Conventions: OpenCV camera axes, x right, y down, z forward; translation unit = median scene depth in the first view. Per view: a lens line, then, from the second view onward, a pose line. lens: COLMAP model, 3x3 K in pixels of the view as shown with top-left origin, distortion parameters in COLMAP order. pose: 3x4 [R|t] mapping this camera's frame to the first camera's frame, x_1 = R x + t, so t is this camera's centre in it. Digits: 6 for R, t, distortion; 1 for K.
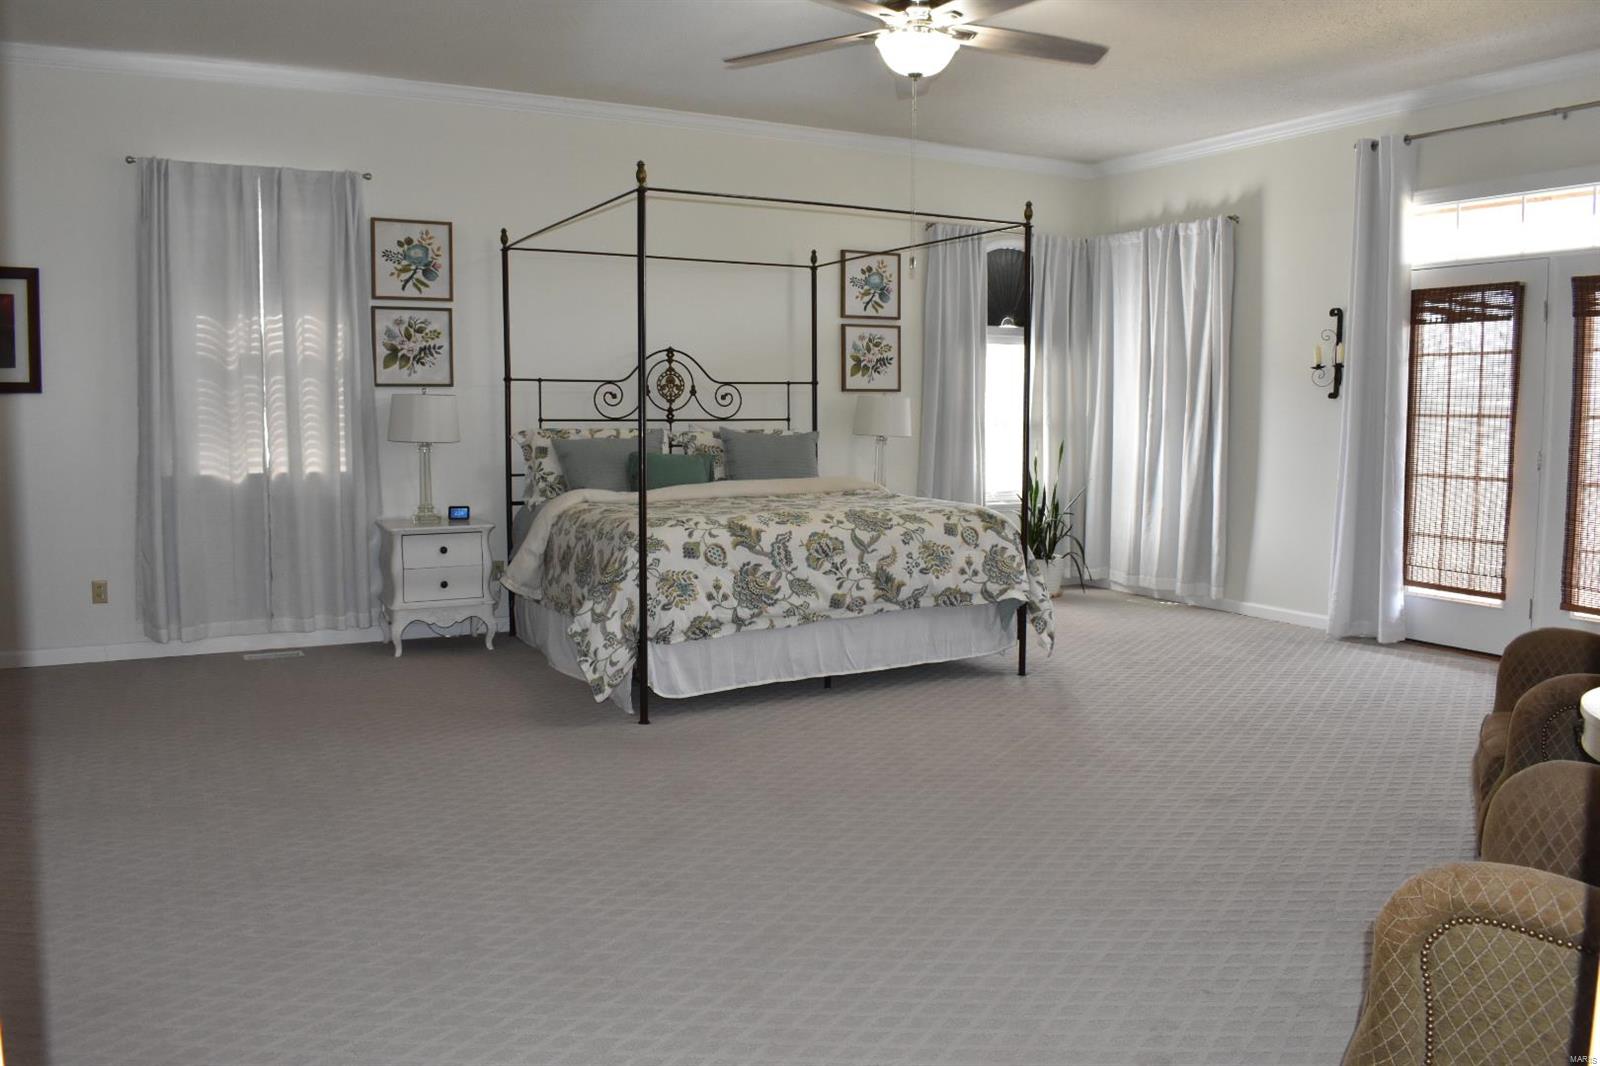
lens RADIAL K [[1241.3, 0, 803.4], [0, 1241.3, 523.1], [0, 0, 1]] dist [-0.099717, 0.014184]
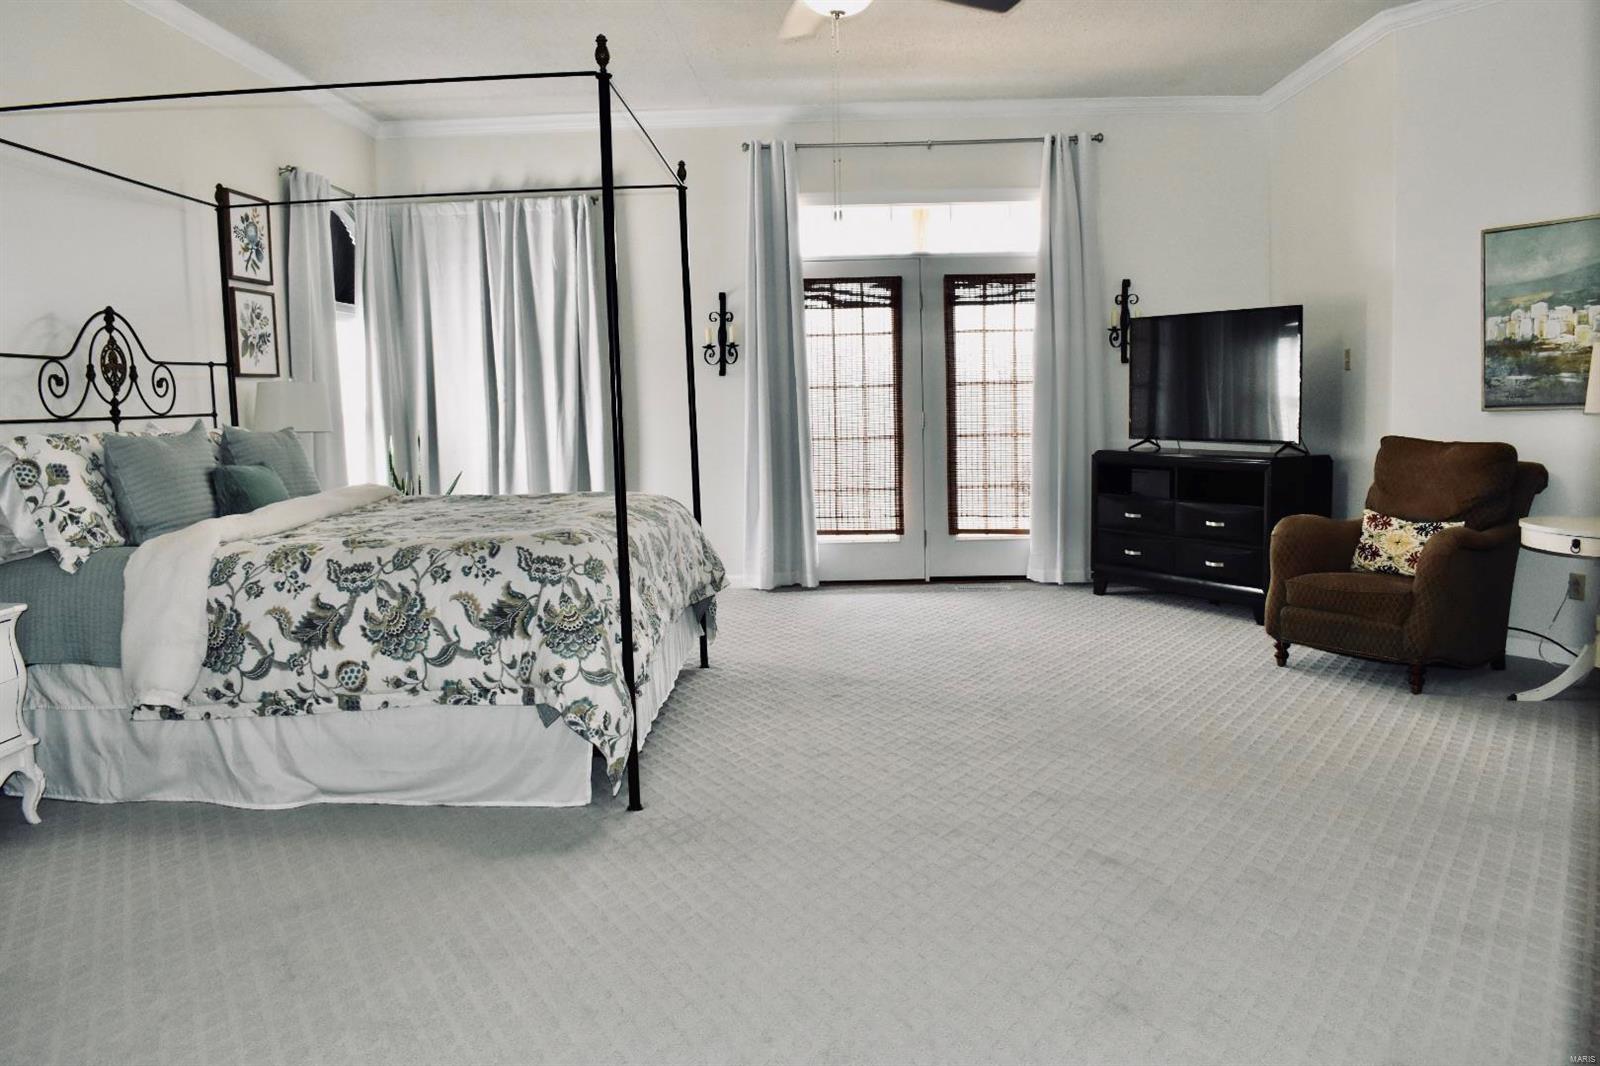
lens RADIAL K [[1230.6, 0, 800.0], [0, 1230.6, 533.0], [0, 0, 1]] dist [-0.105005, 0.000731]
pose [[0.510857, -0.109466, 0.852668, -0.510778], [0.103261, 0.992492, 0.065550, -0.028950], [-0.853441, 0.054561, 0.518325, 0.401111]]
